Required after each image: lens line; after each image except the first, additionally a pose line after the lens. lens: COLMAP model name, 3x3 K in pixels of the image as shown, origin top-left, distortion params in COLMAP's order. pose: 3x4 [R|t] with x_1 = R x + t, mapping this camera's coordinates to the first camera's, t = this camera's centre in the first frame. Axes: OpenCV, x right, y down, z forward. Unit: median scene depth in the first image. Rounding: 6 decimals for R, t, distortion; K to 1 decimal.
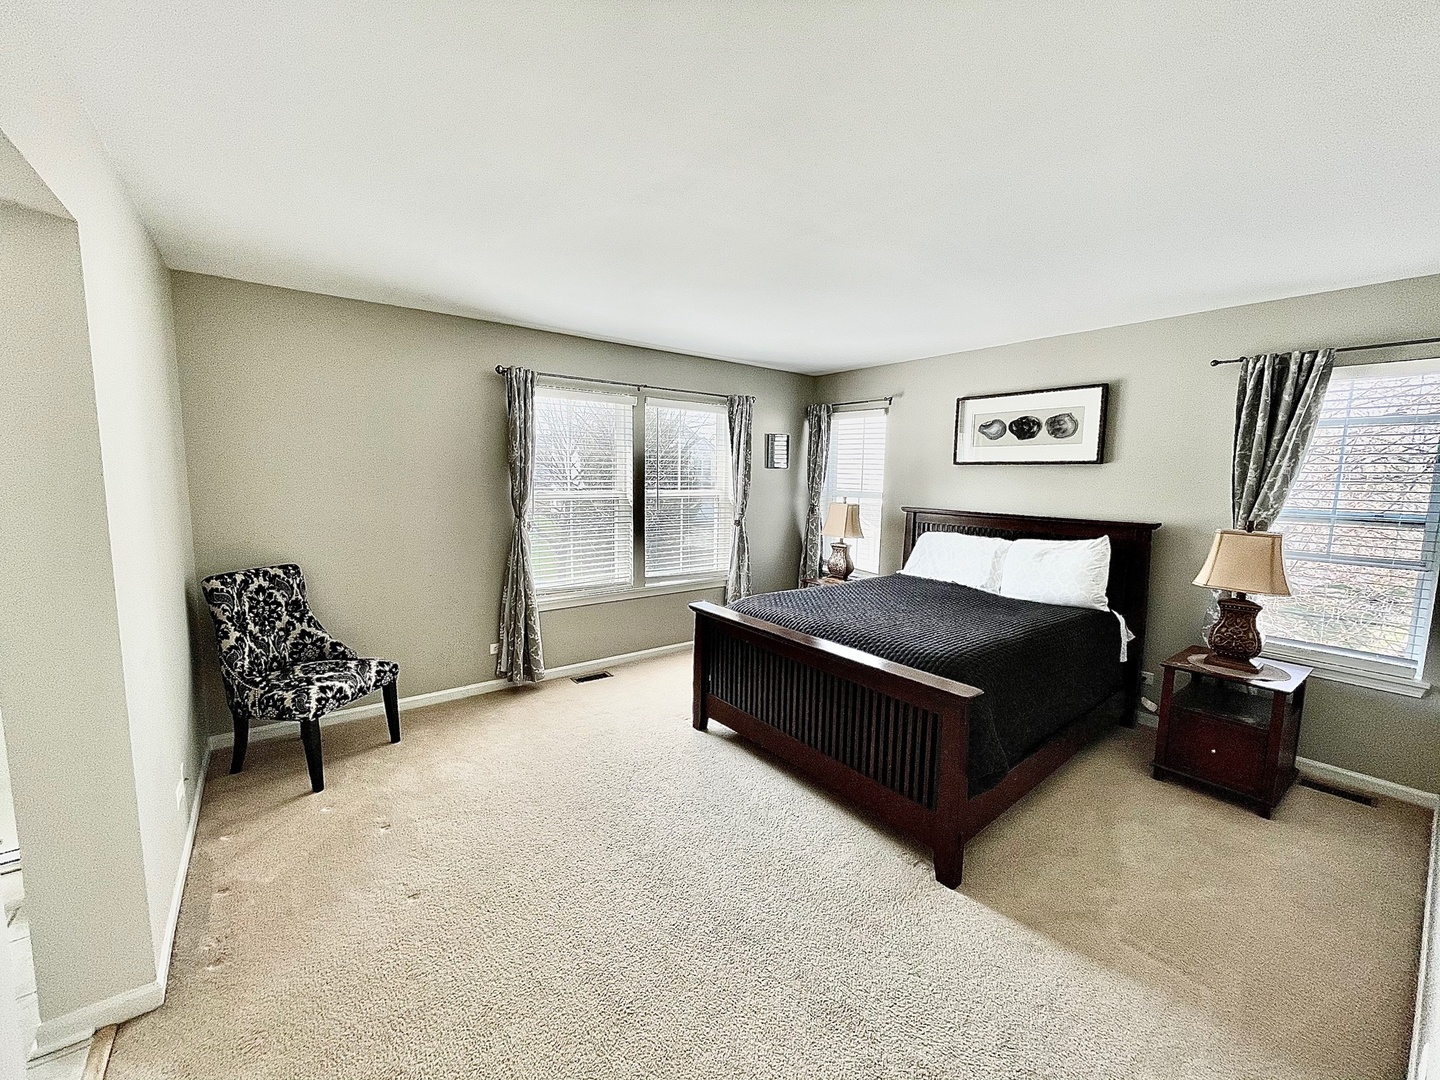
lens RADIAL K [[581.1, 0, 723.2], [0, 581.1, 542.0], [0, 0, 1]] dist [0.002263, -0.000228]
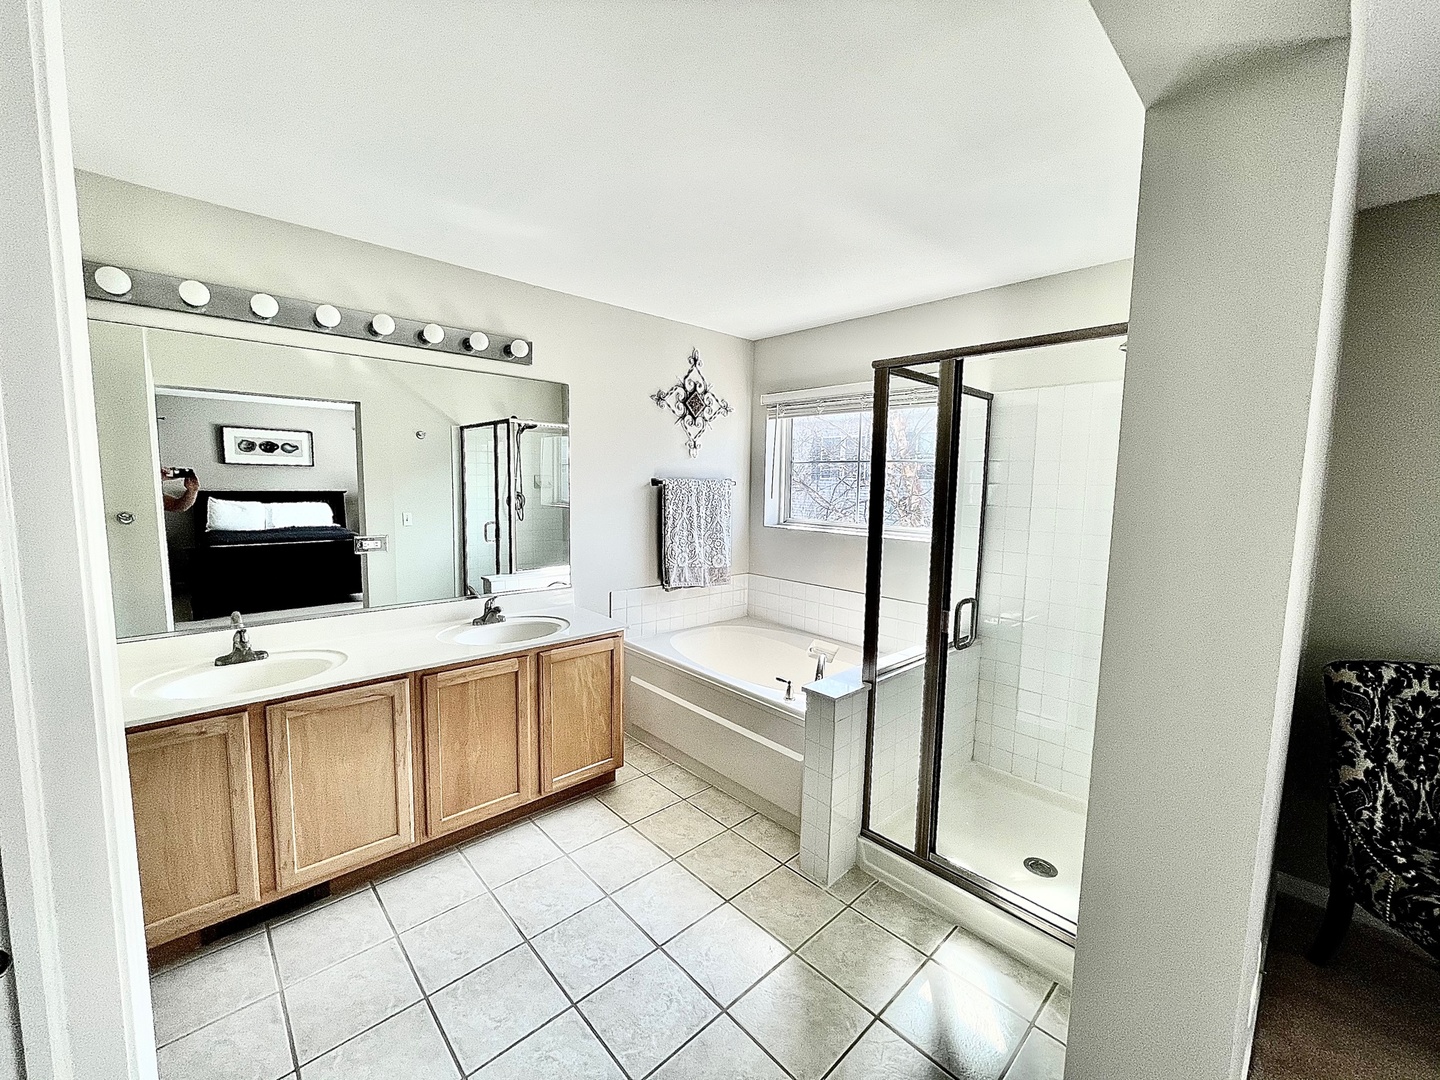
lens RADIAL K [[581.1, 0, 721.2], [0, 581.1, 539.5], [0, 0, 1]] dist [0.002263, -0.000228]
pose [[0.094257, 0.091528, -0.991332, -0.296740], [-0.130973, 0.988250, 0.078790, -0.036666], [0.986895, 0.122412, 0.105137, 0.214622]]
